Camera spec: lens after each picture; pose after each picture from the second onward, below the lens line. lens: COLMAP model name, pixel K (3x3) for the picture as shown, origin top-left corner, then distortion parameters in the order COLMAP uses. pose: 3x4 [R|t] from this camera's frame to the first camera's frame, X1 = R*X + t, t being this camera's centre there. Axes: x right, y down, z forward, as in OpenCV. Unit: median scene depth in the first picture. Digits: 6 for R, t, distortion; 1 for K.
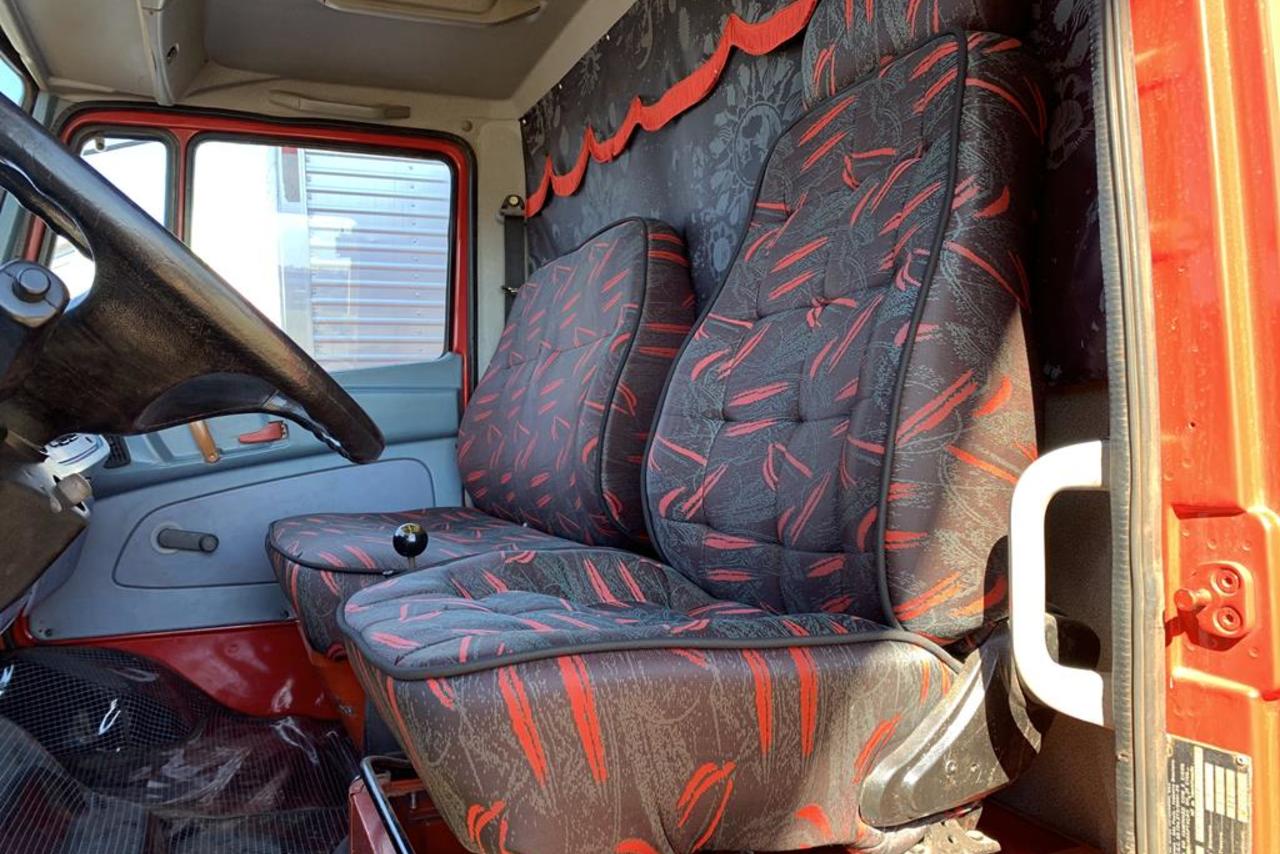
lens RADIAL K [[1012.9, 0, 637.7], [0, 1012.9, 419.3], [0, 0, 1]] dist [0.010091, -0.003879]
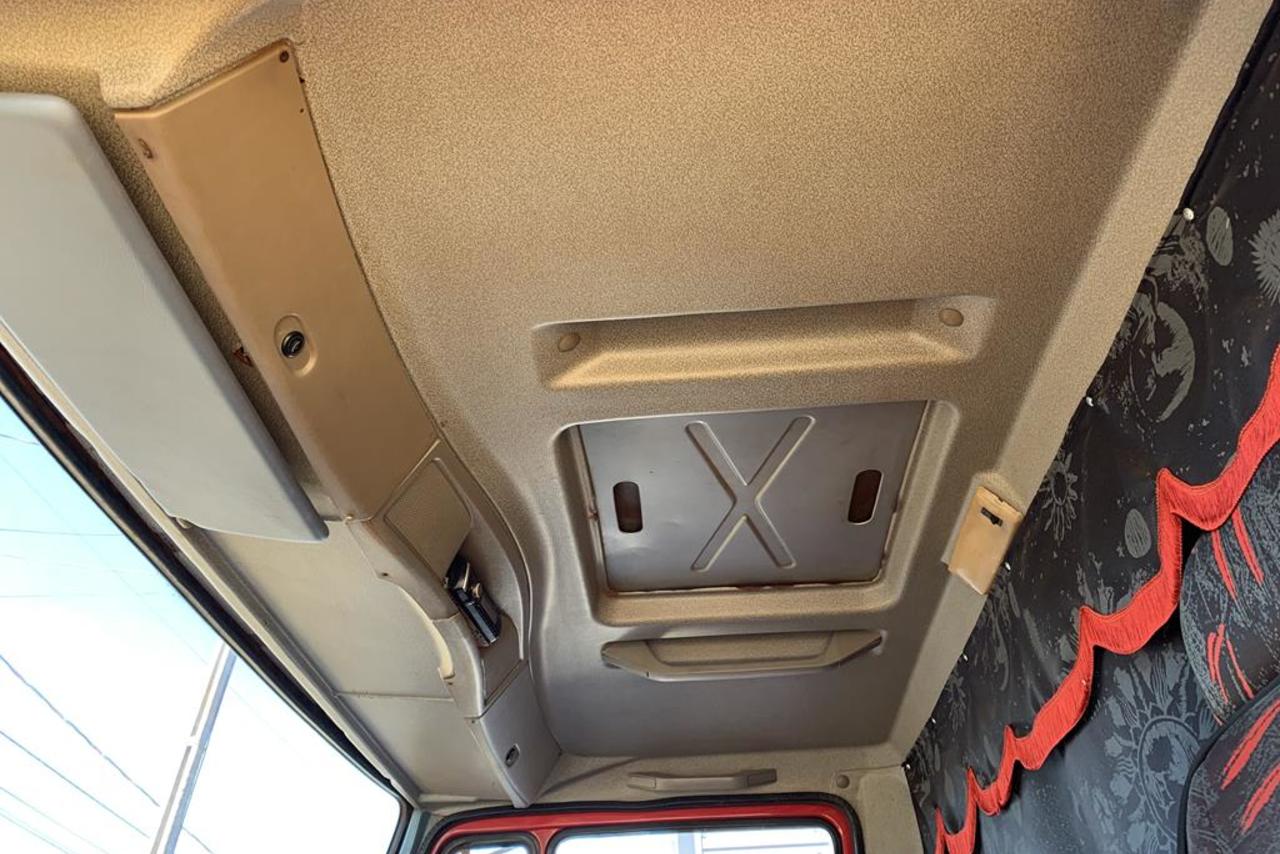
lens RADIAL K [[1012.9, 0, 637.7], [0, 1012.9, 419.3], [0, 0, 1]] dist [0.010091, -0.003879]
pose [[0.899454, -0.262885, -0.349105, 0.080109], [0.016821, 0.819072, -0.573443, -0.074133], [0.436692, 0.509914, 0.741140, 0.193748]]
